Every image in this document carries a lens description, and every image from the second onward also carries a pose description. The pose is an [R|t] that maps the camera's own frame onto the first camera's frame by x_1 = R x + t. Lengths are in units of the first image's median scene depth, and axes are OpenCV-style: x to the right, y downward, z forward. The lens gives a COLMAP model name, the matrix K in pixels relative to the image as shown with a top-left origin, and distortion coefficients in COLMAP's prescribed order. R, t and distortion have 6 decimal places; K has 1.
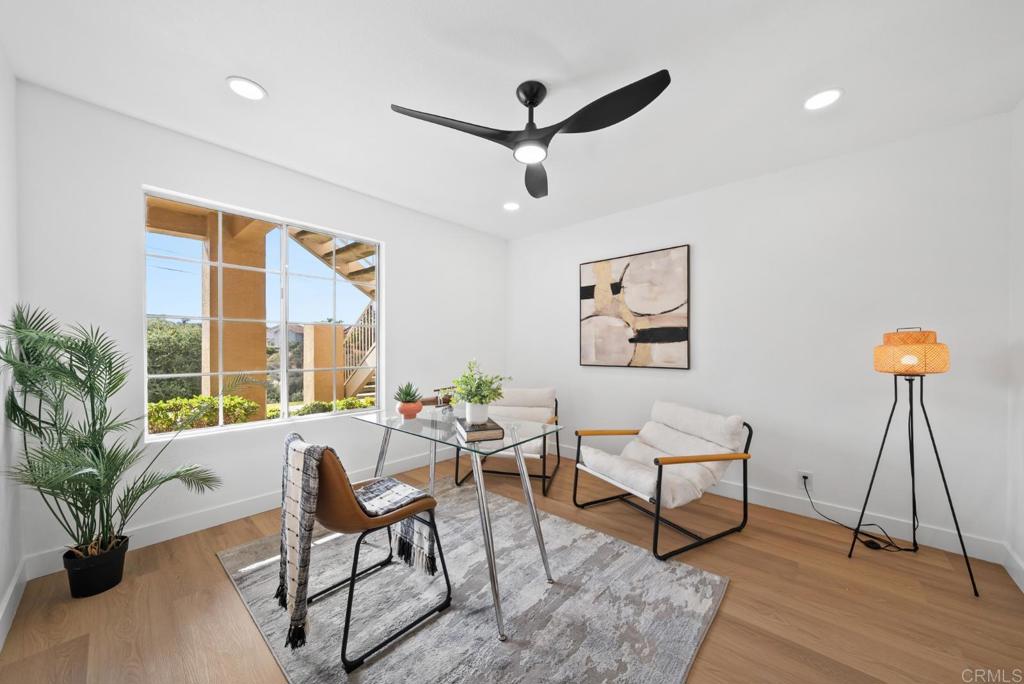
lens RADIAL K [[356.7, 0, 510.9], [0, 356.7, 346.8], [0, 0, 1]] dist [-0.000503, -0.000017]
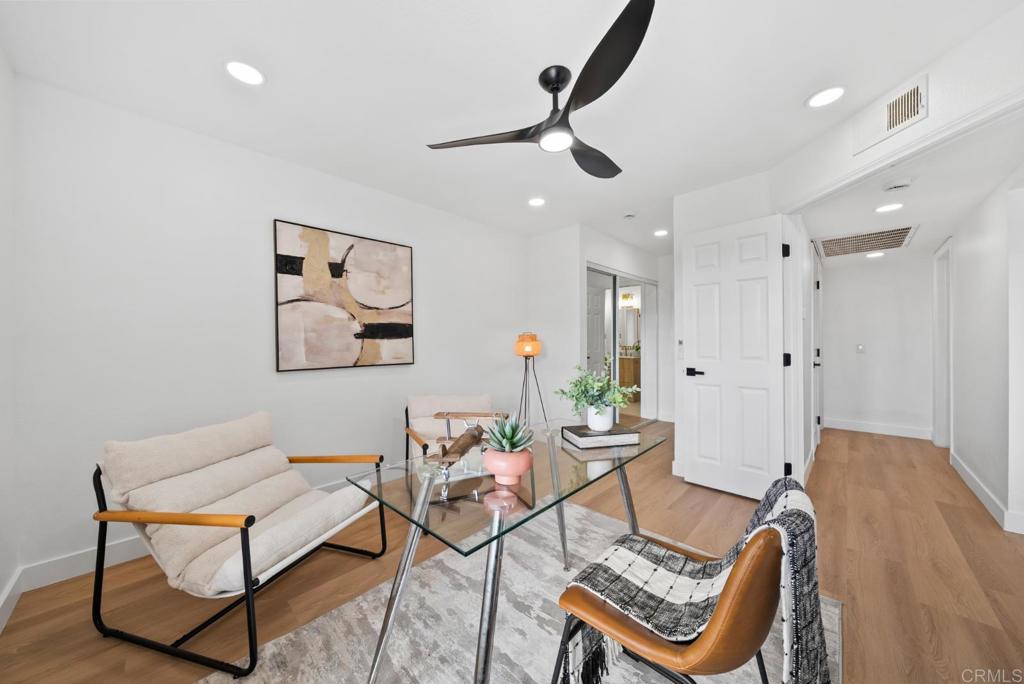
lens RADIAL K [[353.0, 0, 510.9], [0, 353.0, 341.1], [0, 0, 1]] dist [-0.005123, -0.000159]
pose [[0.044231, 0.000621, 0.999021, -0.493909], [0.005259, 0.999986, -0.000855, -0.002668], [-0.999007, 0.005292, 0.044227, 0.598010]]
